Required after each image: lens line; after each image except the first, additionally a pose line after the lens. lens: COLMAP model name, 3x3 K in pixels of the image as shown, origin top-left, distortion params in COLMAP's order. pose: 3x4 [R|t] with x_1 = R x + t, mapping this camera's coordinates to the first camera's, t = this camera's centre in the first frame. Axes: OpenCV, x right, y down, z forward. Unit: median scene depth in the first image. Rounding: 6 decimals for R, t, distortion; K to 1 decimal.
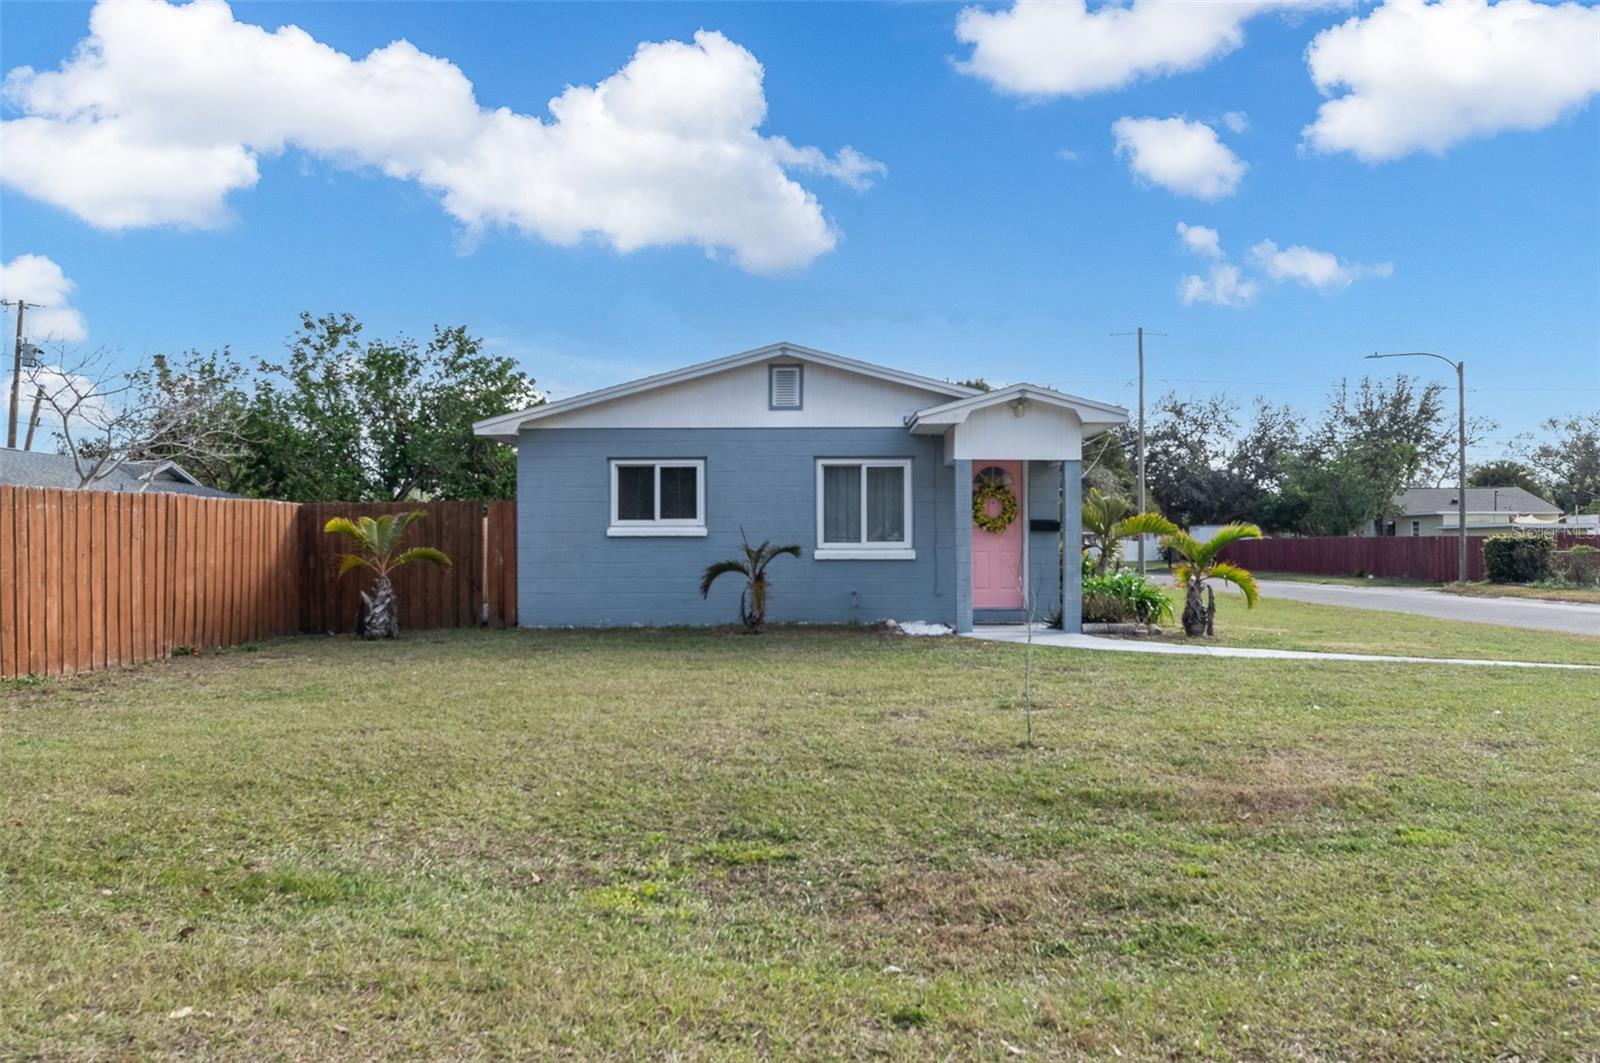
lens RADIAL K [[1228.5, 0, 794.7], [0, 1228.5, 528.3], [0, 0, 1]] dist [0.002689, 0.001883]
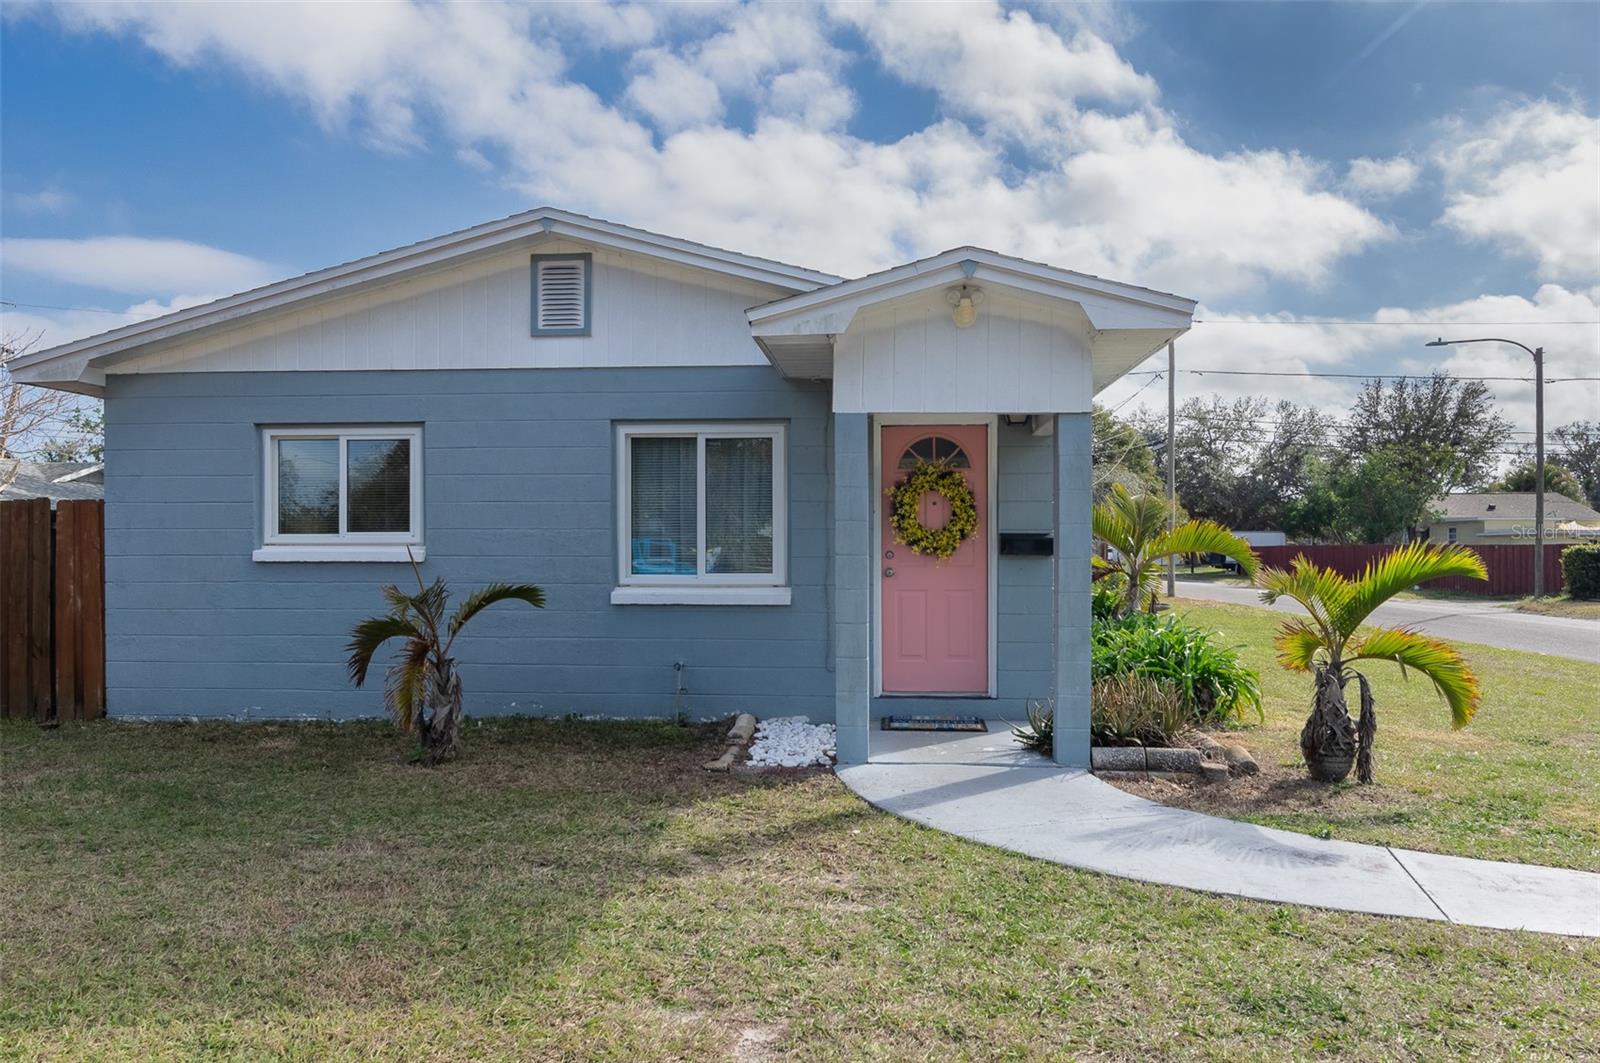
lens RADIAL K [[1098.2, 0, 802.1], [0, 1098.2, 555.0], [0, 0, 1]] dist [0.000317, -0.001284]
pose [[0.999168, 0.000921, -0.040773, 0.121967], [-0.000098, 0.999796, 0.020190, -0.007152], [0.040783, -0.020169, 0.998964, 0.501109]]
